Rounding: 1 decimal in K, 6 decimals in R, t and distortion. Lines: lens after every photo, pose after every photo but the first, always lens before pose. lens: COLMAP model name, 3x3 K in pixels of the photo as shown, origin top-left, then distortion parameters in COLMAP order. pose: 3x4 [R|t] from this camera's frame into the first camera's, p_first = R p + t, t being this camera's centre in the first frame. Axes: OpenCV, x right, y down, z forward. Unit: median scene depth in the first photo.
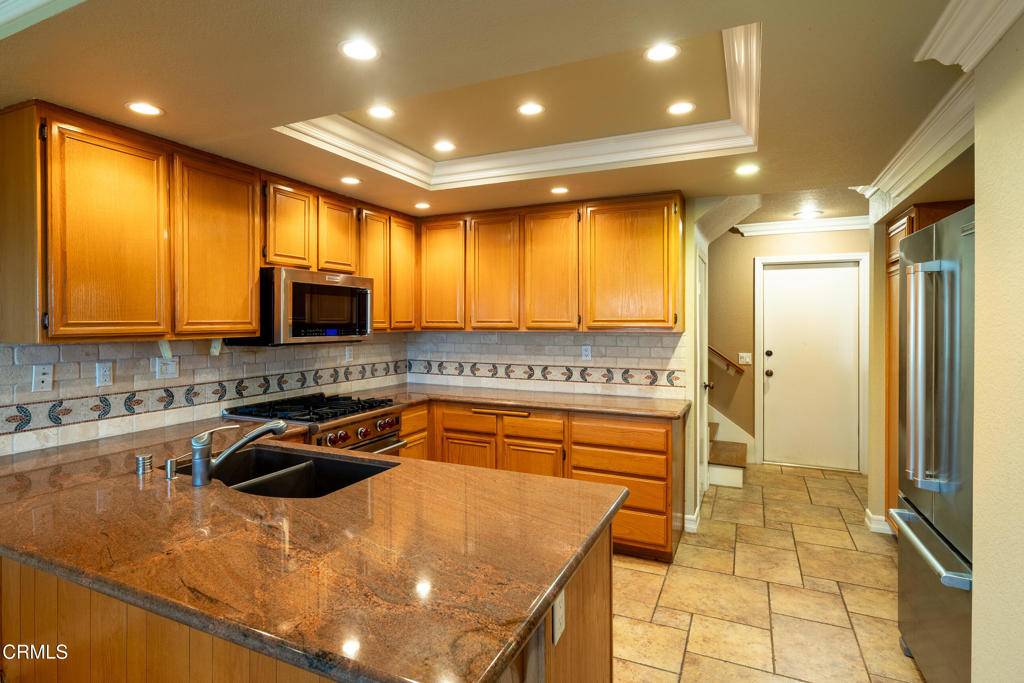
lens RADIAL K [[525.3, 0, 507.9], [0, 525.3, 323.1], [0, 0, 1]] dist [0.001345, 0.000164]
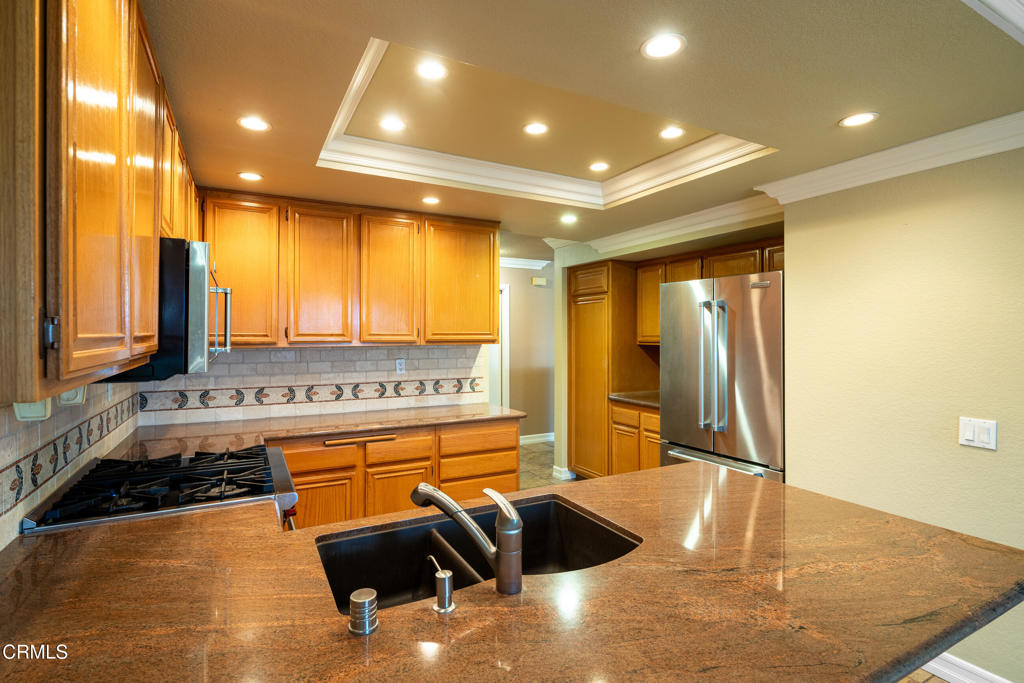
lens RADIAL K [[499.1, 0, 509.0], [0, 499.1, 330.4], [0, 0, 1]] dist [0.000368, -0.000486]
pose [[0.601563, 0.006583, 0.798798, -0.480342], [0.002515, 0.999945, -0.010134, -0.000955], [-0.798821, 0.008105, 0.601514, 0.284369]]
